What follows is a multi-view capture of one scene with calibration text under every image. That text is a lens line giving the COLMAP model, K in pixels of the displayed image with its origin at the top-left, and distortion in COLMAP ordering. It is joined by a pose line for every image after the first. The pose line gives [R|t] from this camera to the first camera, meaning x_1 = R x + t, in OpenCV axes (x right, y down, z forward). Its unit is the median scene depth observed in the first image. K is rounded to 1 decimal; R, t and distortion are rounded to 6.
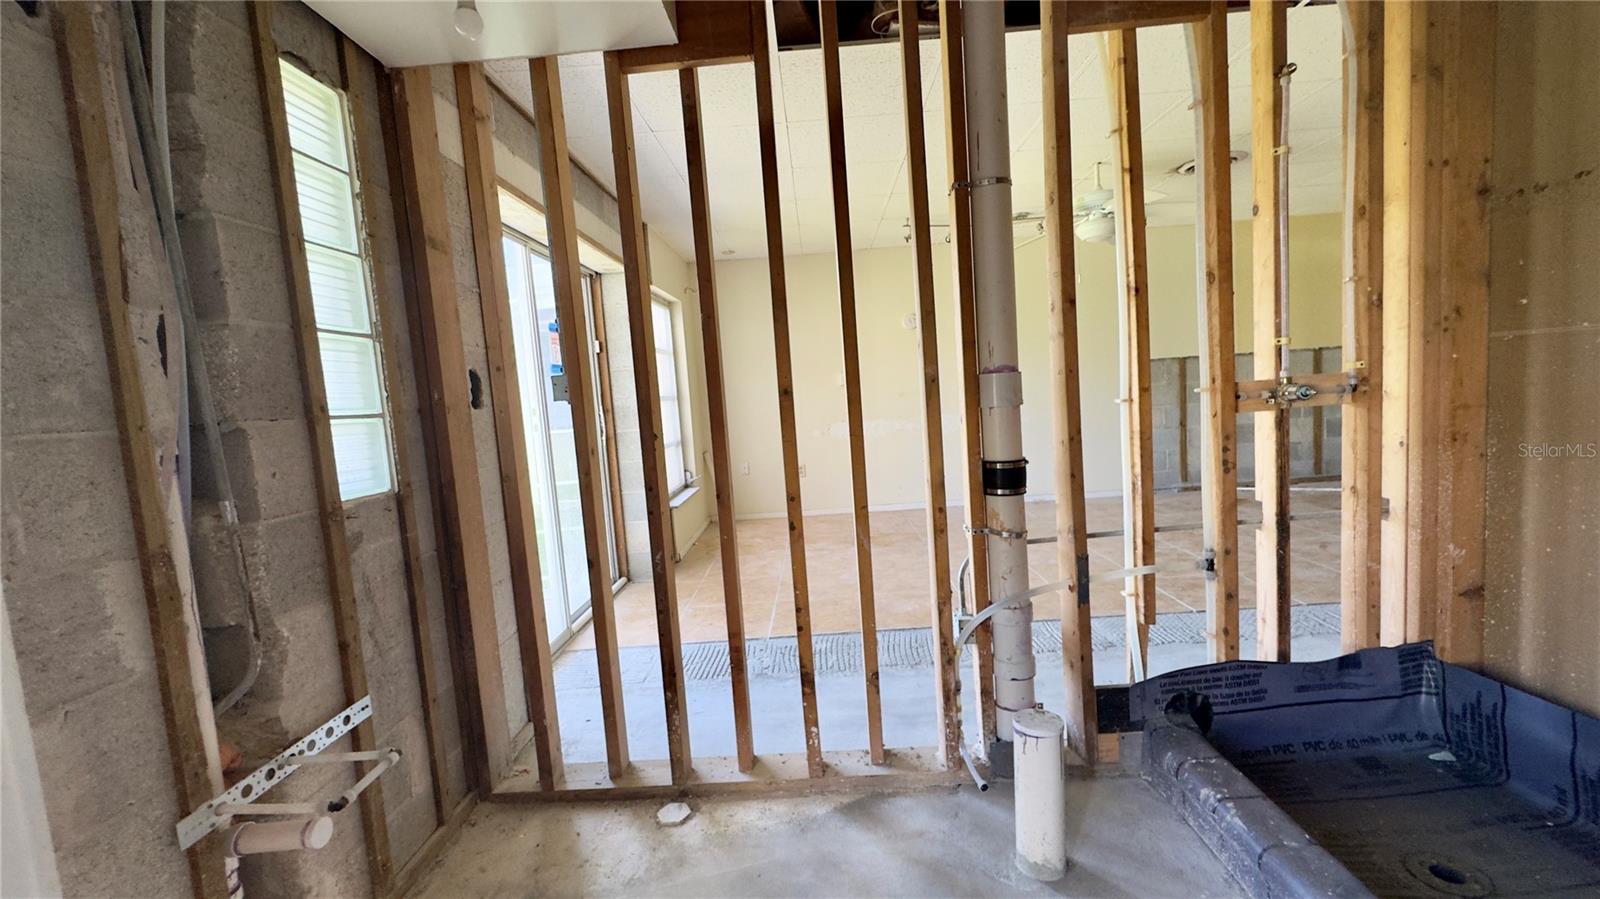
lens RADIAL K [[640.1, 0, 793.1], [0, 640.1, 452.3], [0, 0, 1]] dist [-0.002688, 0.000330]
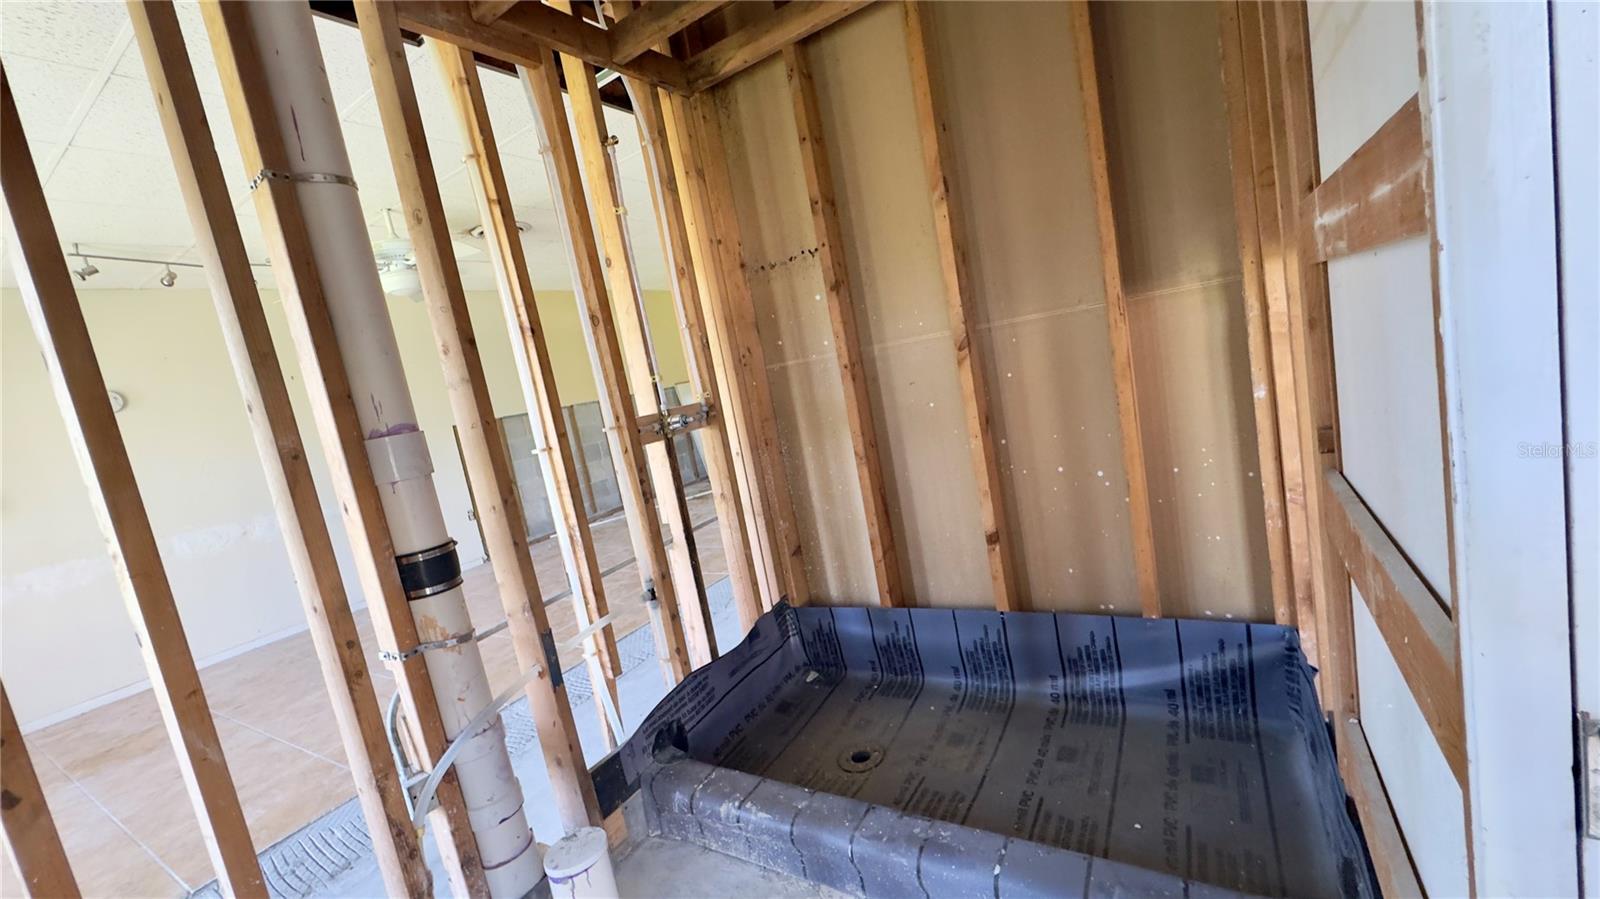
lens RADIAL K [[640.1, 0, 794.8], [0, 640.1, 449.8], [0, 0, 1]] dist [-0.002688, 0.000330]
pose [[0.498609, -0.127440, 0.857408, -0.089186], [0.228289, 0.973520, 0.011941, -0.010397], [-0.836225, 0.189783, 0.514499, 0.239297]]
